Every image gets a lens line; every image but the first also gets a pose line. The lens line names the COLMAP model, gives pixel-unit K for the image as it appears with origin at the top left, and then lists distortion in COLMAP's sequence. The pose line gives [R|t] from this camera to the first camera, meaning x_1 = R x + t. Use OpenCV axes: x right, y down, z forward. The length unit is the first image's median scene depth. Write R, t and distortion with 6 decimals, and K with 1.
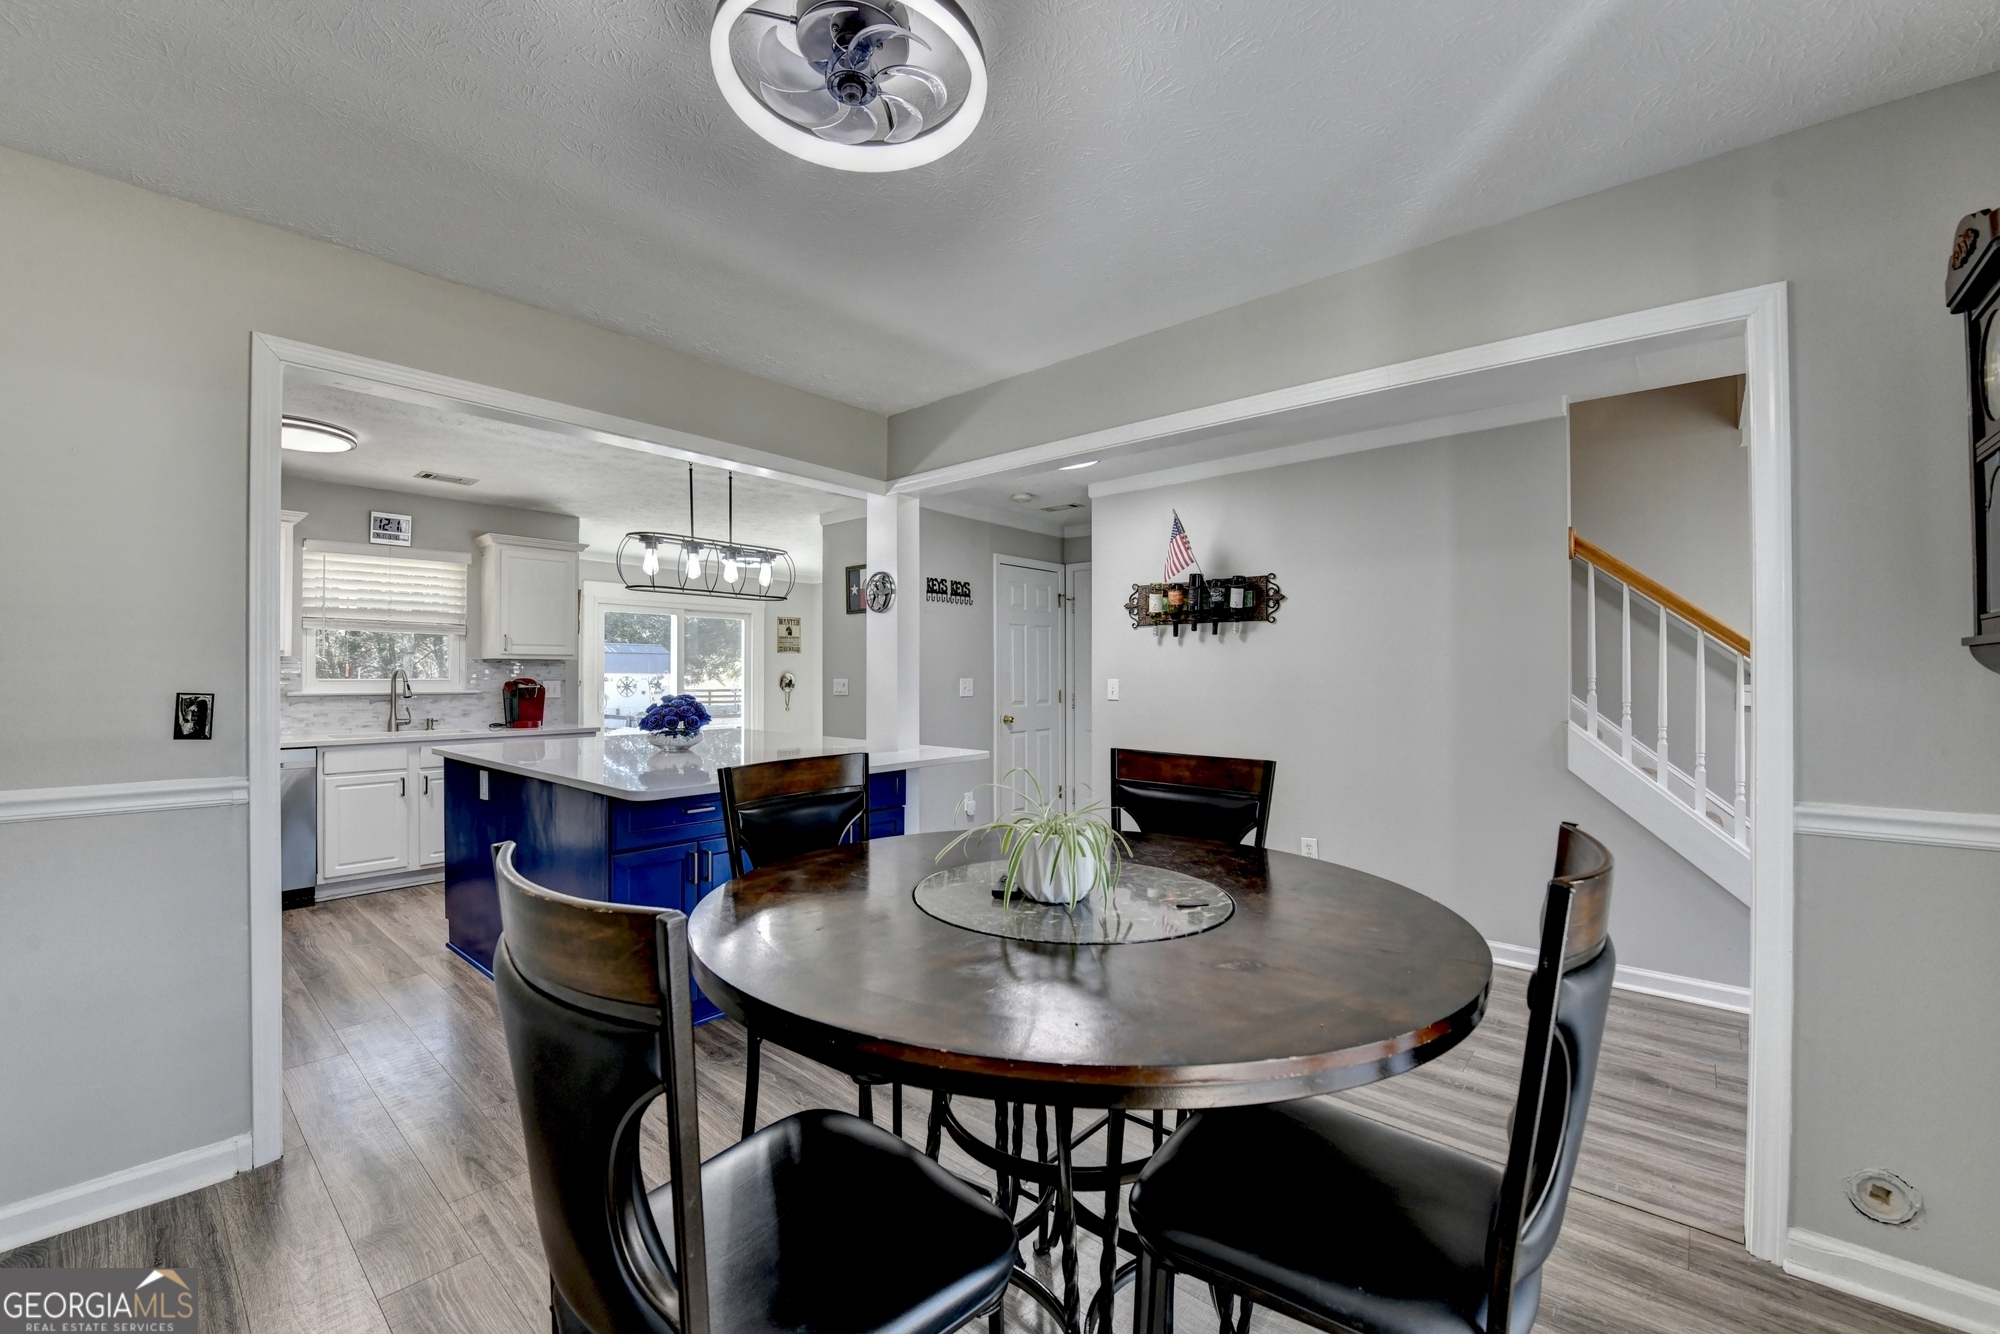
lens RADIAL K [[813.3, 0, 998.5], [0, 813.3, 663.4], [0, 0, 1]] dist [-0.011876, -0.002302]
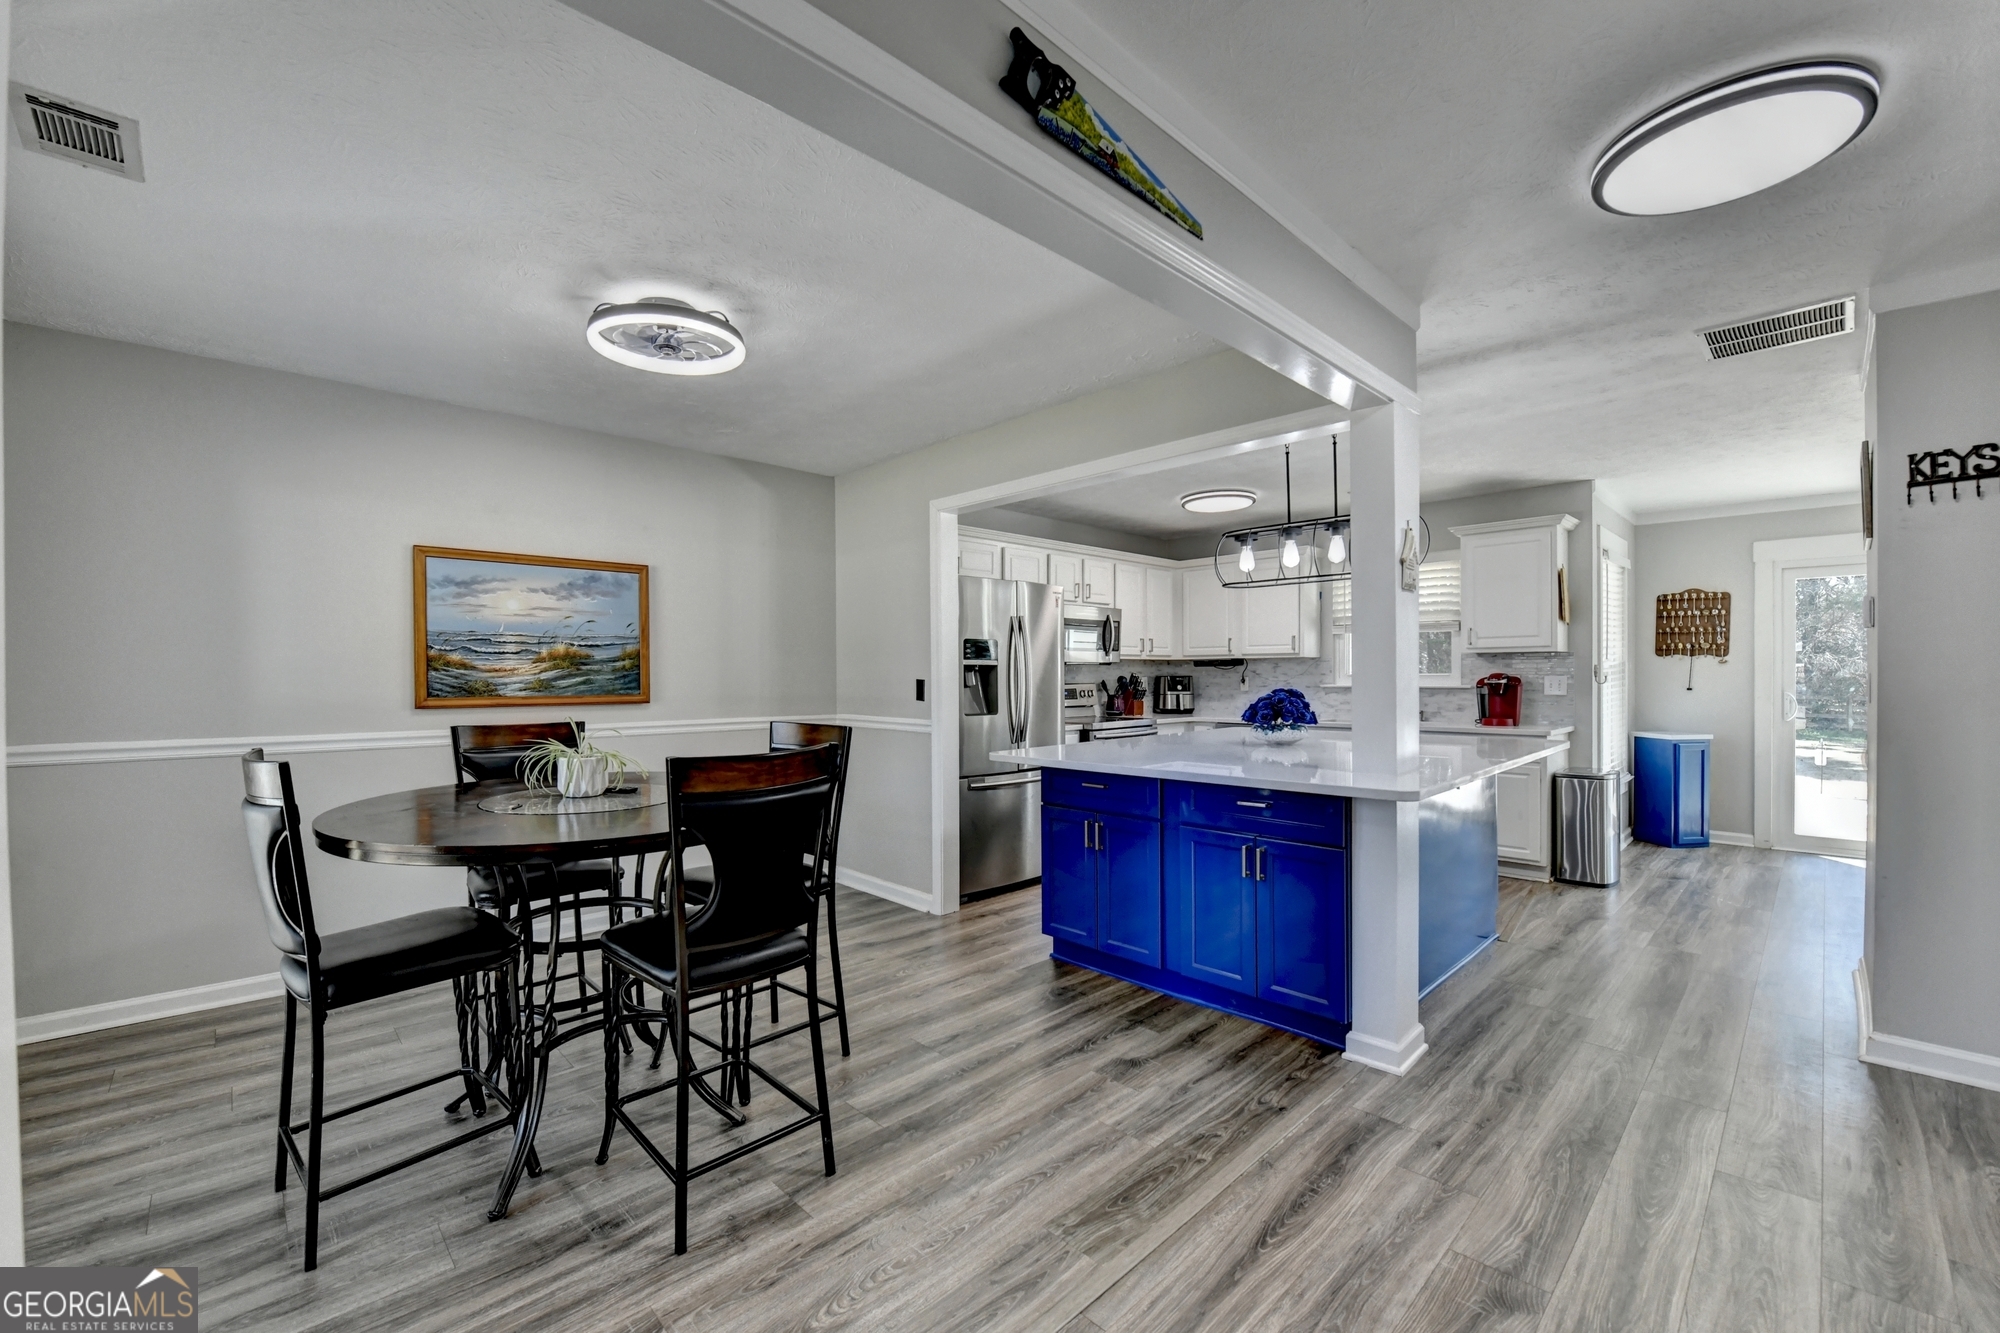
lens RADIAL K [[813.3, 0, 983.0], [0, 813.3, 680.6], [0, 0, 1]] dist [-0.011876, -0.002302]
pose [[-0.106102, 0.005040, -0.994342, 0.418687], [0.018060, 0.999832, 0.003141, 0.013659], [0.994191, -0.017625, -0.106175, 0.511391]]
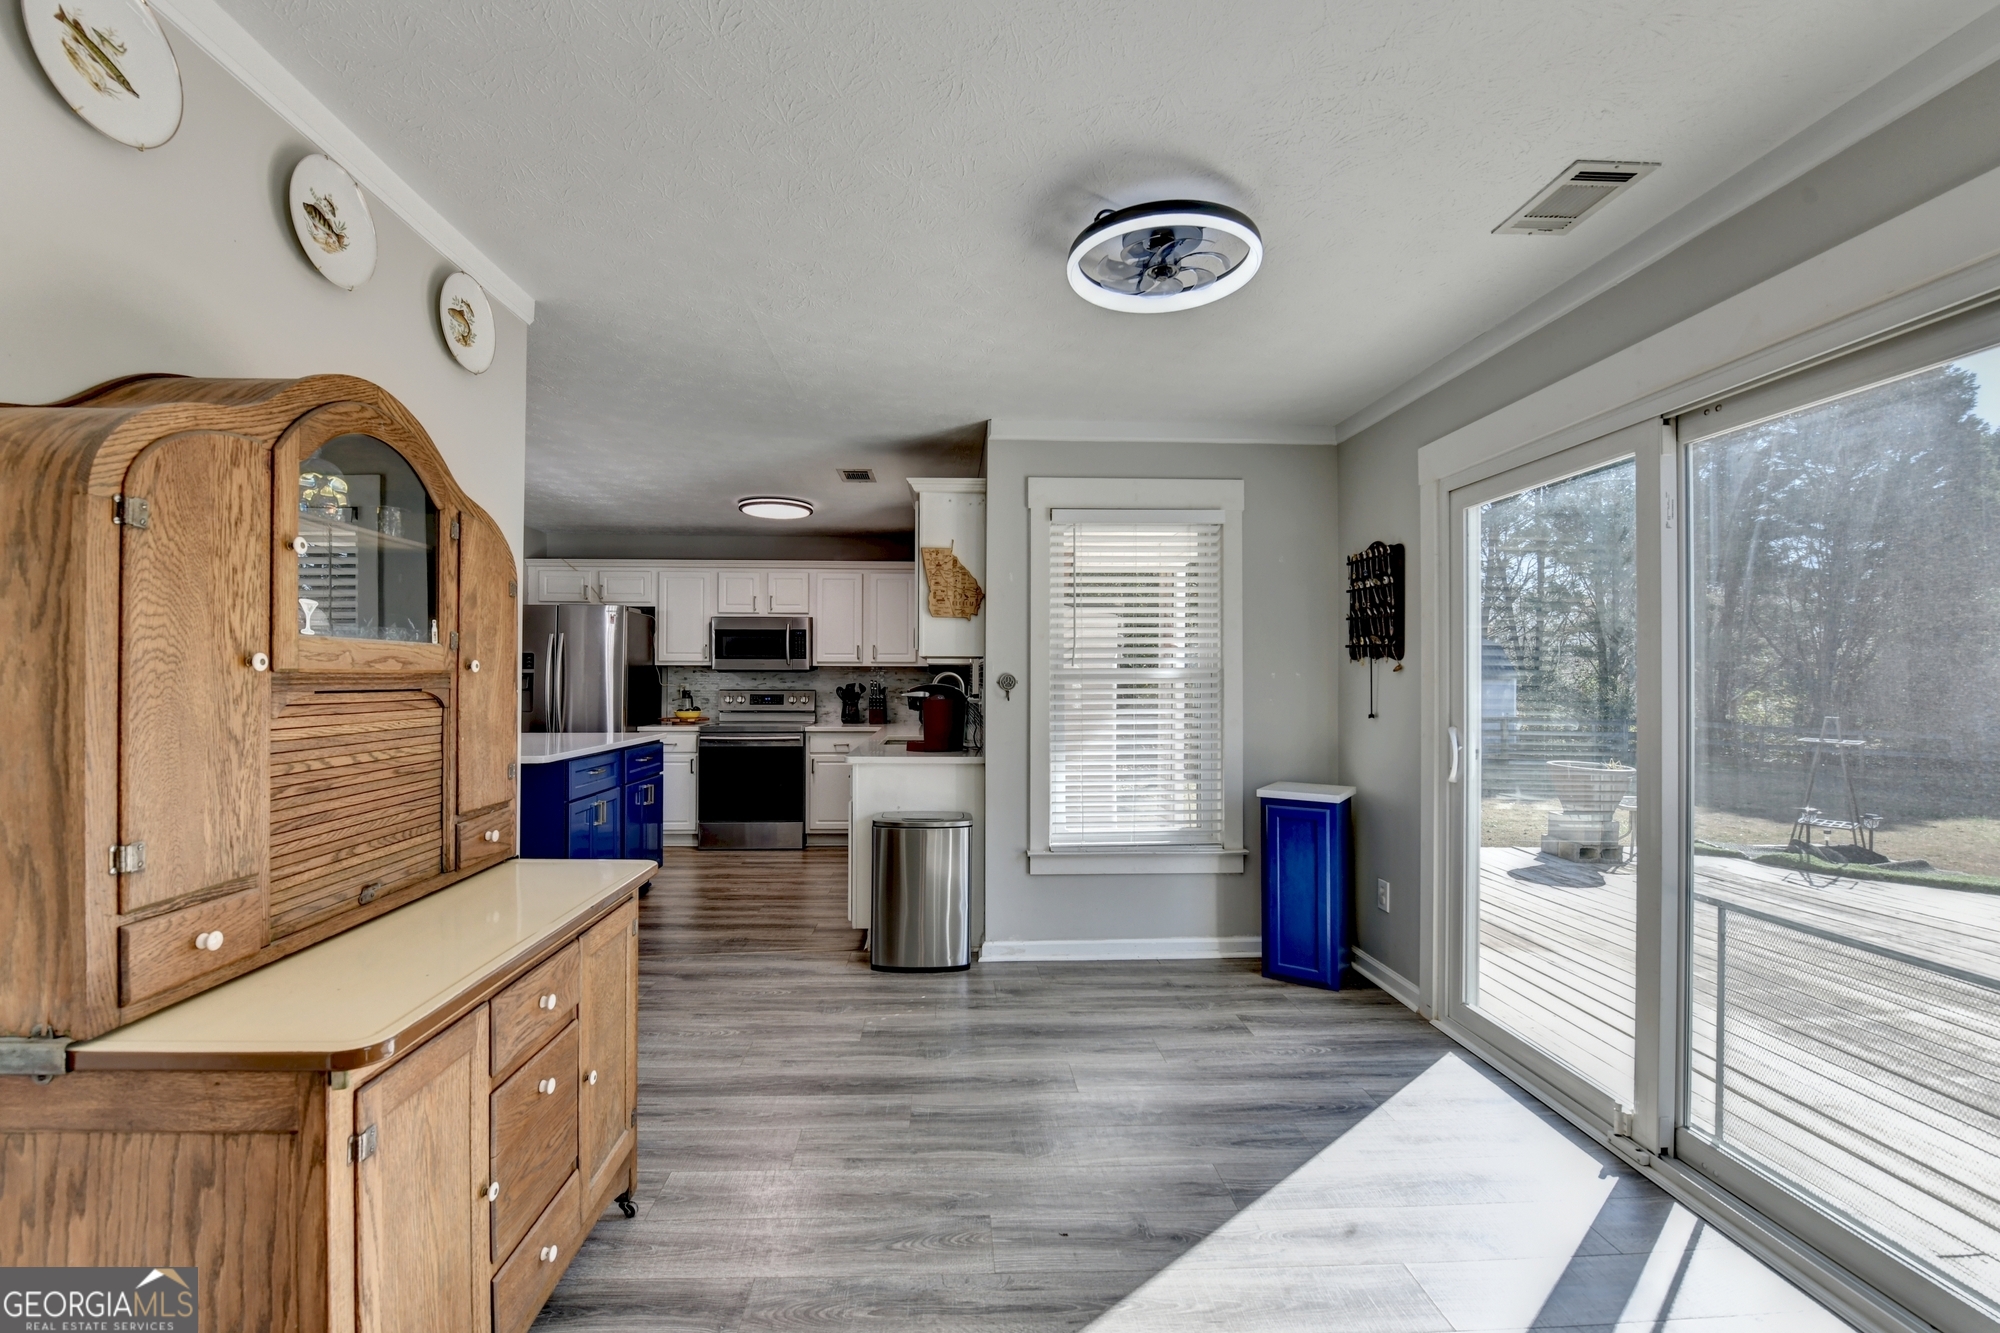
lens RADIAL K [[813.3, 0, 989.9], [0, 813.3, 676.7], [0, 0, 1]] dist [-0.011876, -0.002302]
pose [[-0.716667, -0.008377, -0.697366, -0.105248], [0.003579, 0.999871, -0.015690, 0.023787], [0.697407, -0.013740, -0.716544, 1.571883]]
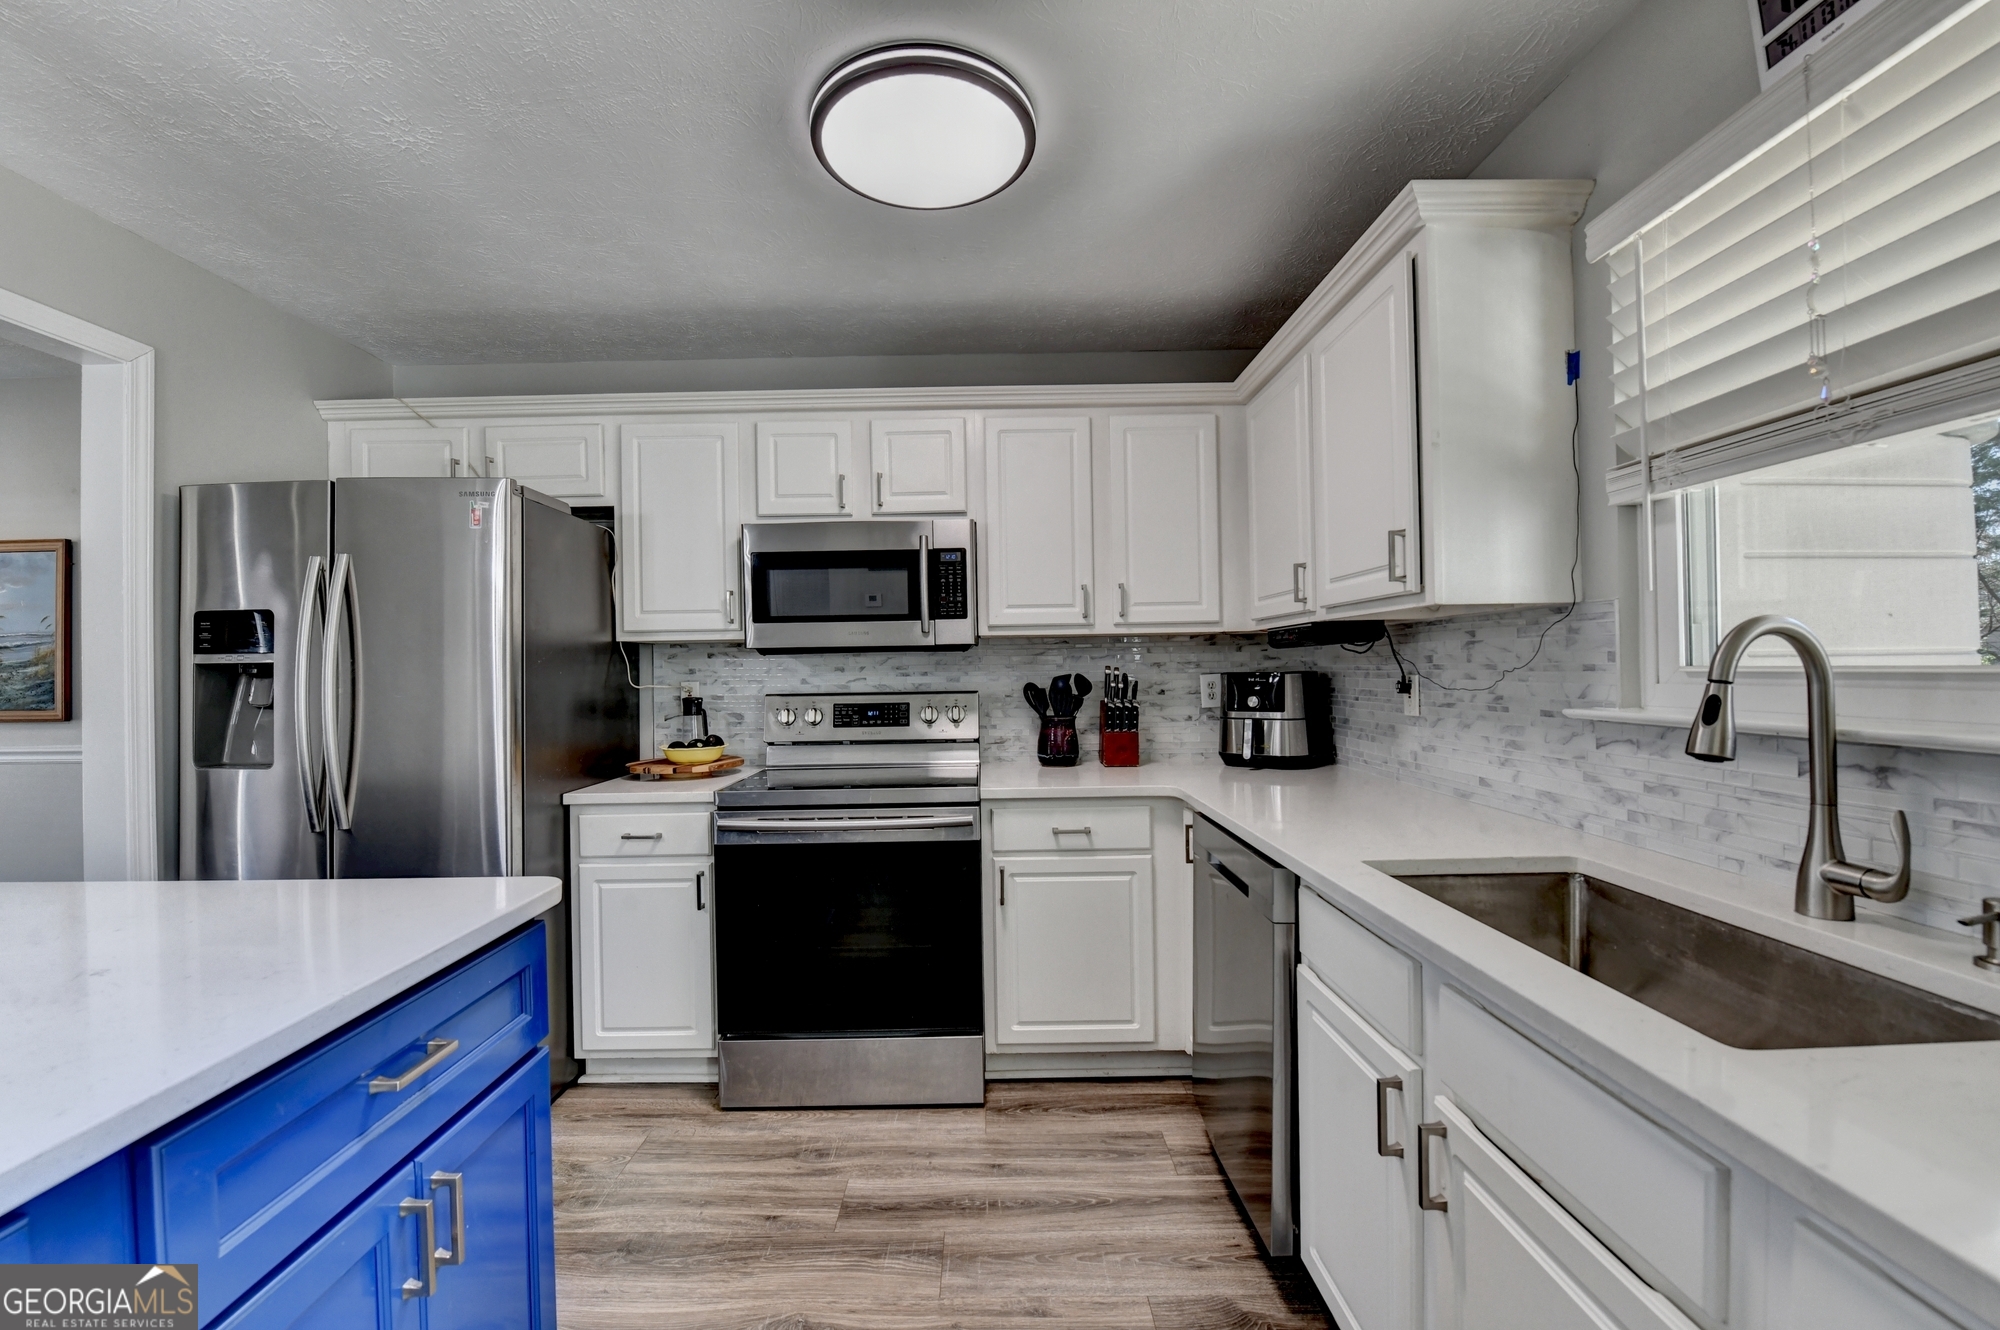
lens RADIAL K [[804.7, 0, 973.1], [0, 804.7, 671.1], [0, 0, 1]] dist [-0.019370, 0.000040]
pose [[-0.762551, 0.011516, -0.646825, -0.410953], [0.022596, 0.999706, -0.008840, 0.015420], [0.646533, -0.021357, -0.762587, 0.941138]]
